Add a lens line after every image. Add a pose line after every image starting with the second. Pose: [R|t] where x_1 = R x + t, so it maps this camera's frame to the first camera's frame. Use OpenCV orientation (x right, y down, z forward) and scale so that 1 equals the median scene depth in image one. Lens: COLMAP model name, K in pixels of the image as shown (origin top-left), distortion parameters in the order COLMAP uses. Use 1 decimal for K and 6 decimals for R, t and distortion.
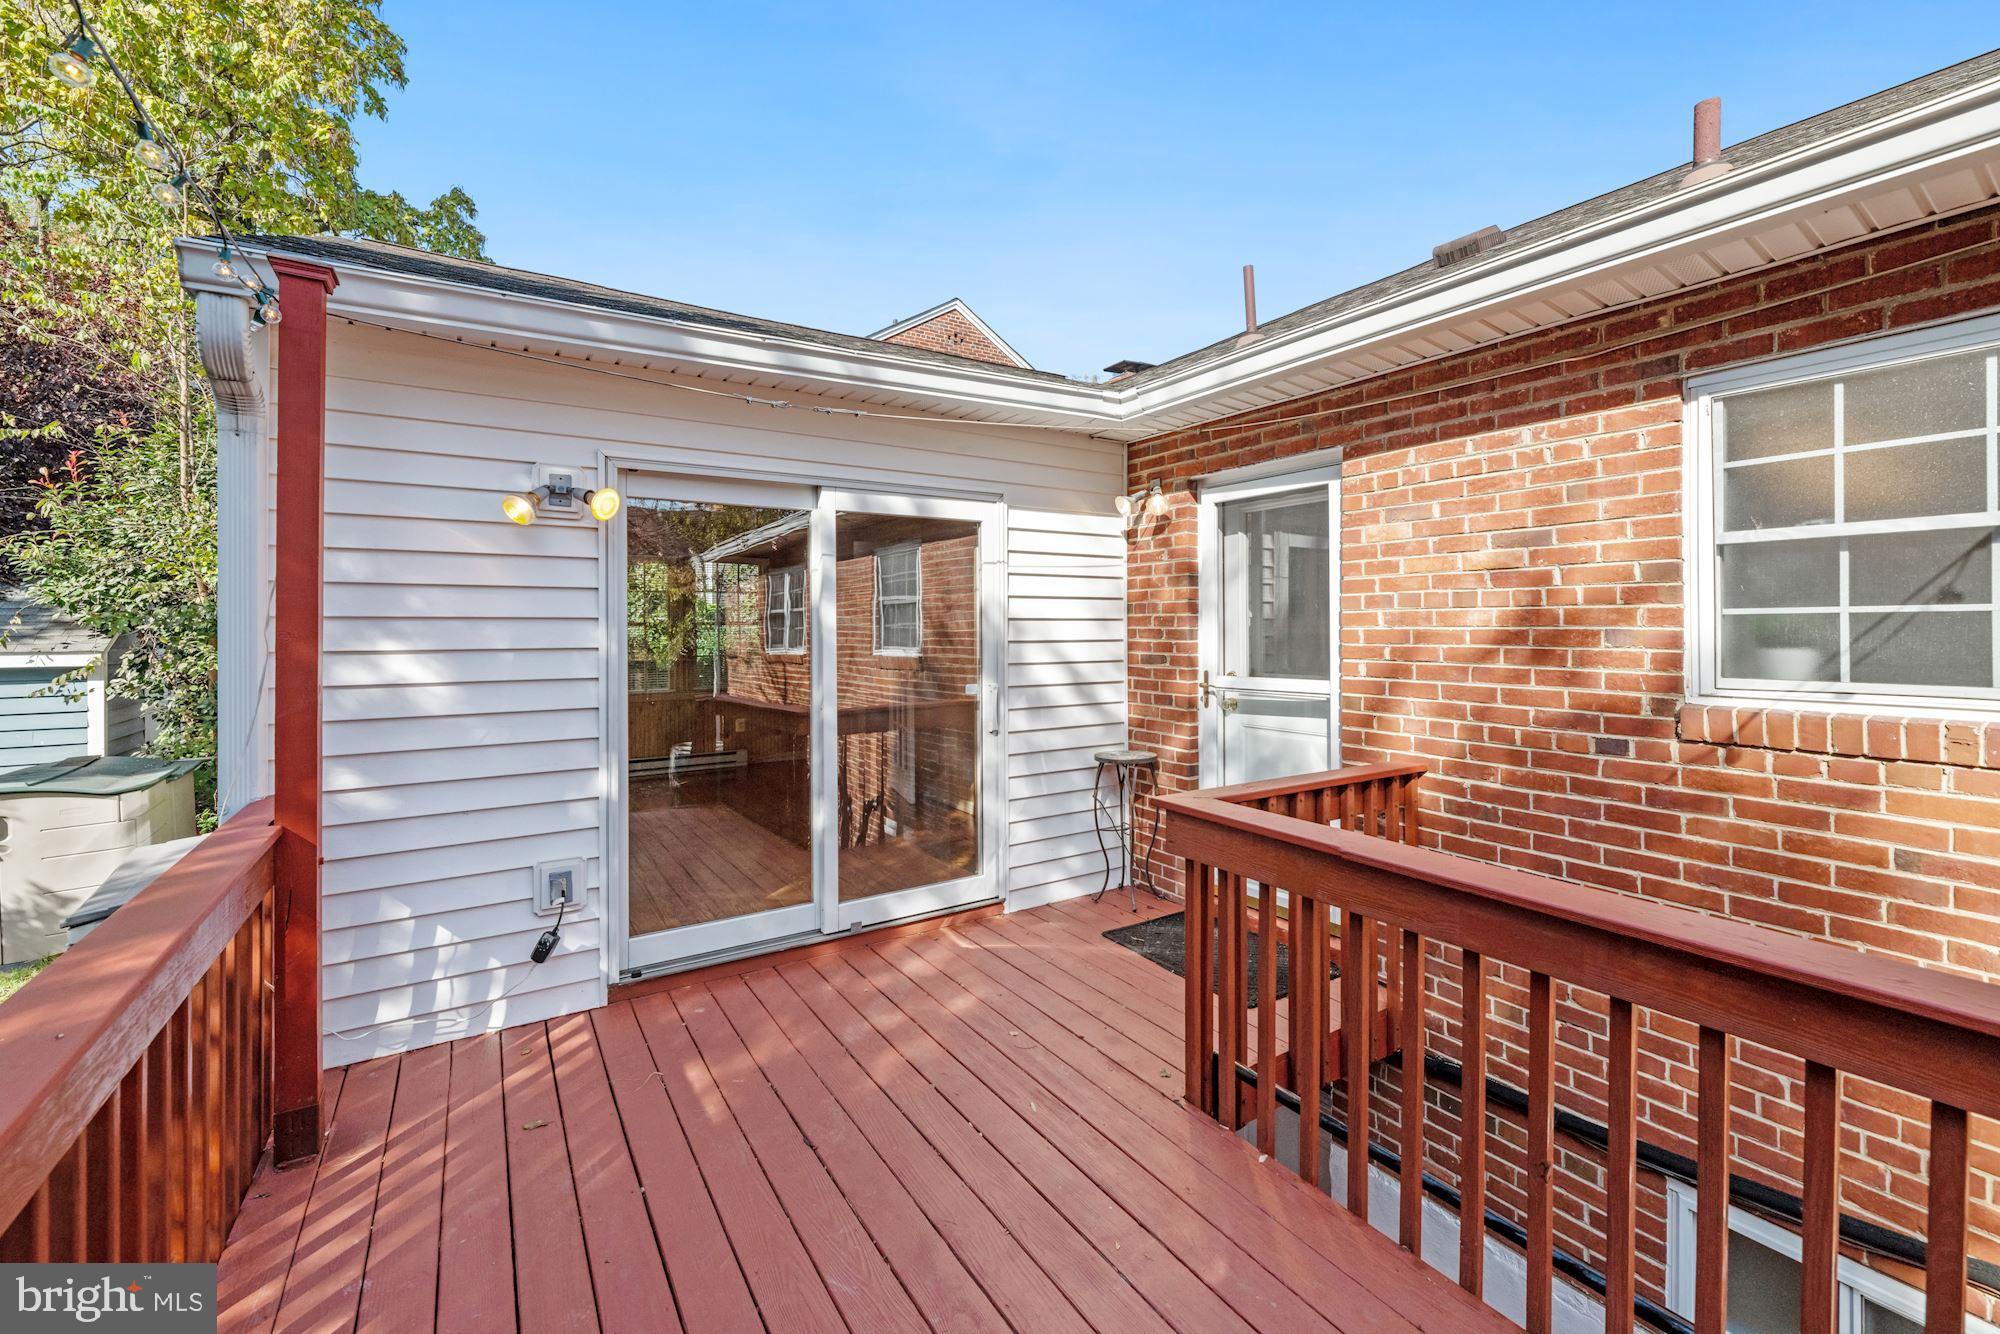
lens RADIAL K [[824.4, 0, 1001.6], [0, 824.4, 619.2], [0, 0, 1]] dist [-0.000128, -0.000117]
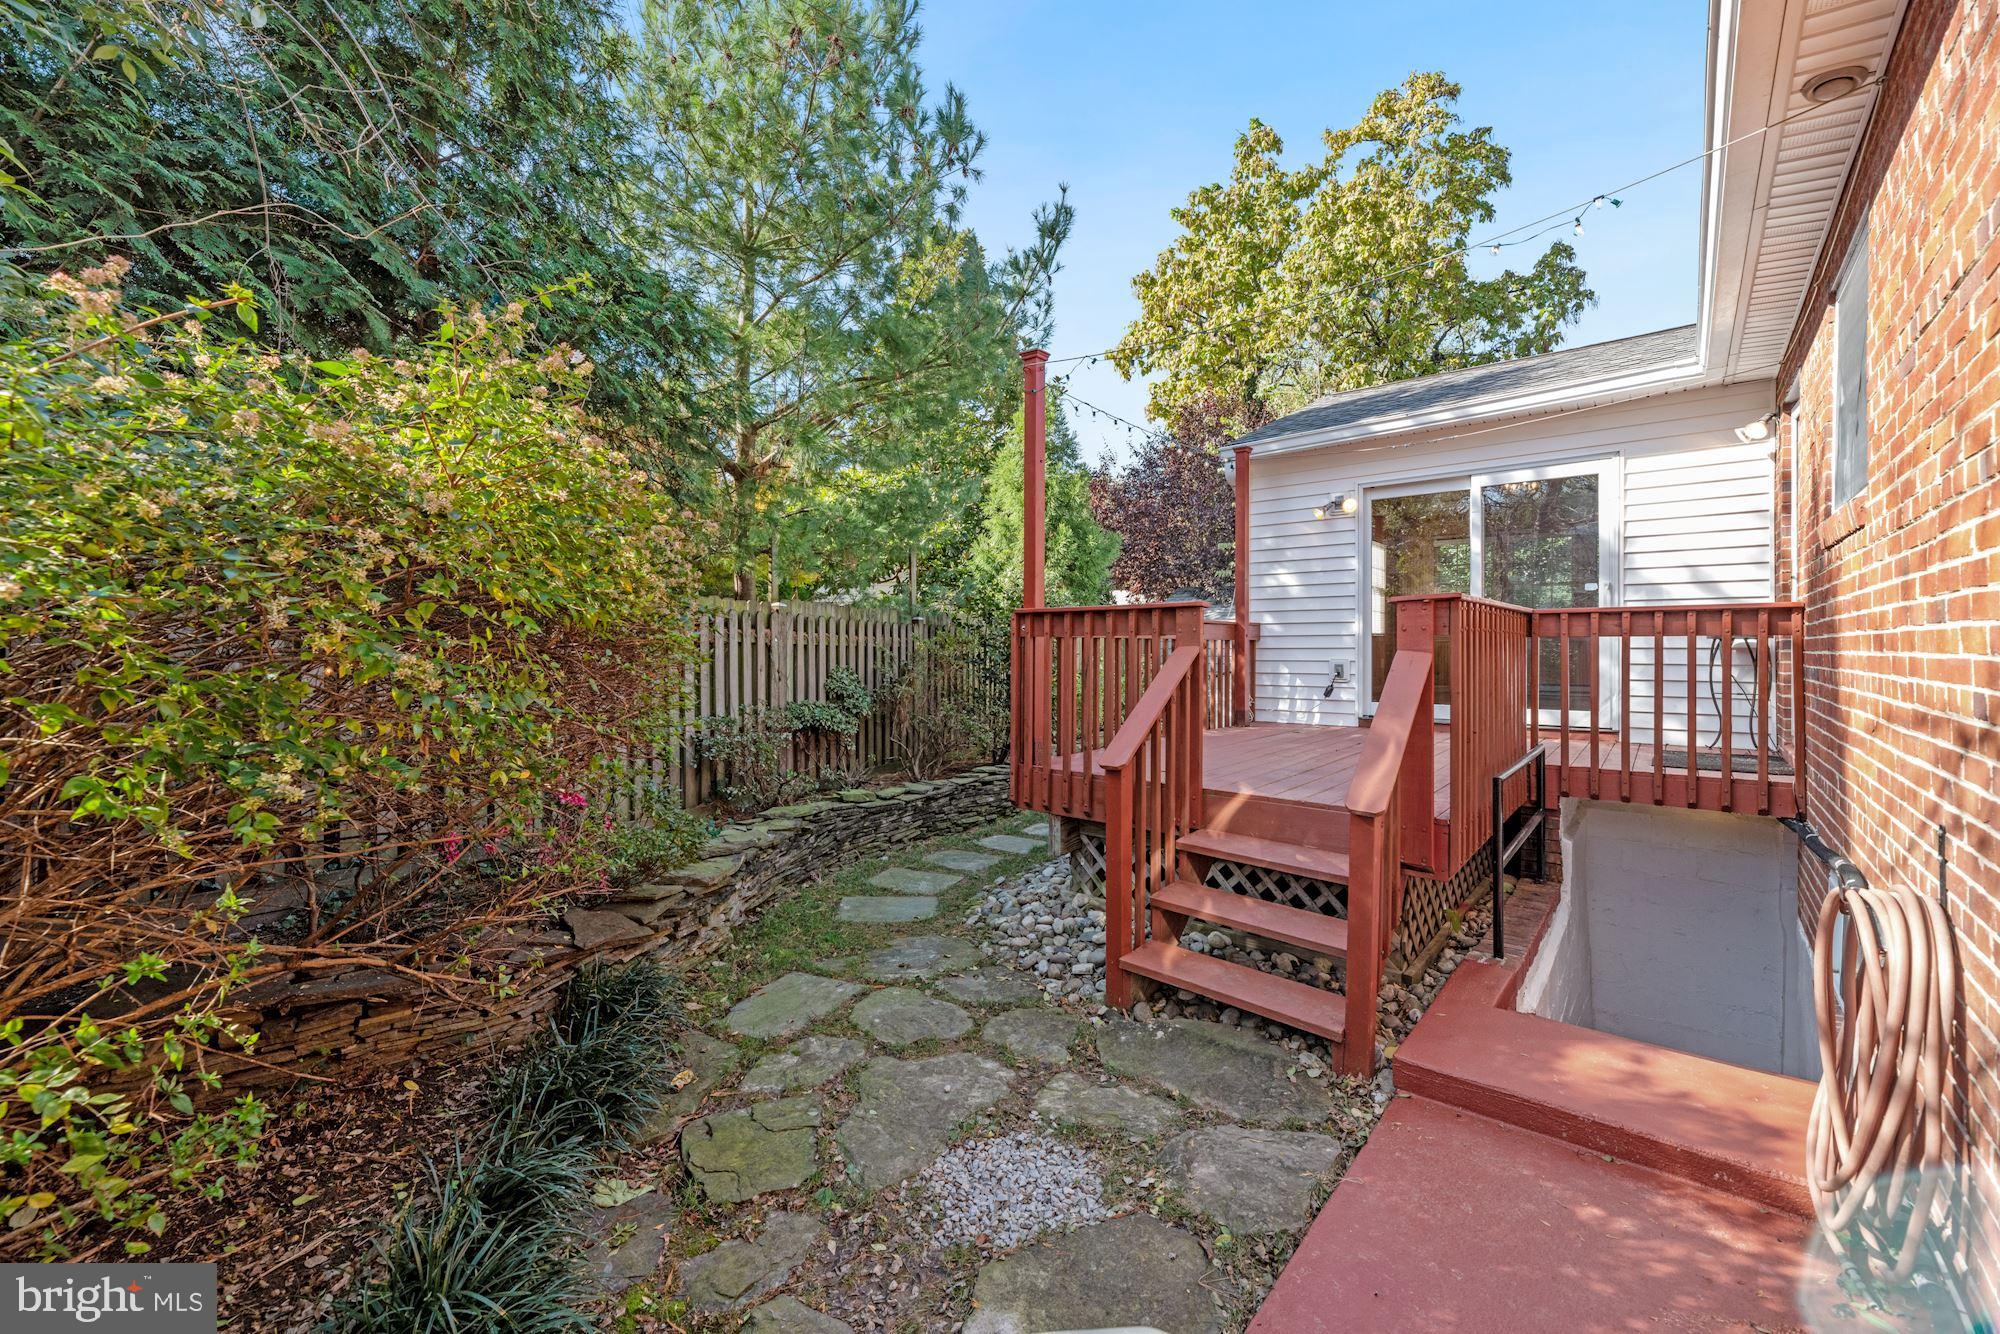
lens RADIAL K [[813.7, 0, 1005.5], [0, 813.7, 646.0], [0, 0, 1]] dist [-0.001556, -0.000774]
pose [[0.297614, 0.003706, -0.954679, 1.463893], [0.006940, 0.999958, 0.006045, 0.242462], [0.954661, -0.008425, 0.297575, -0.629516]]
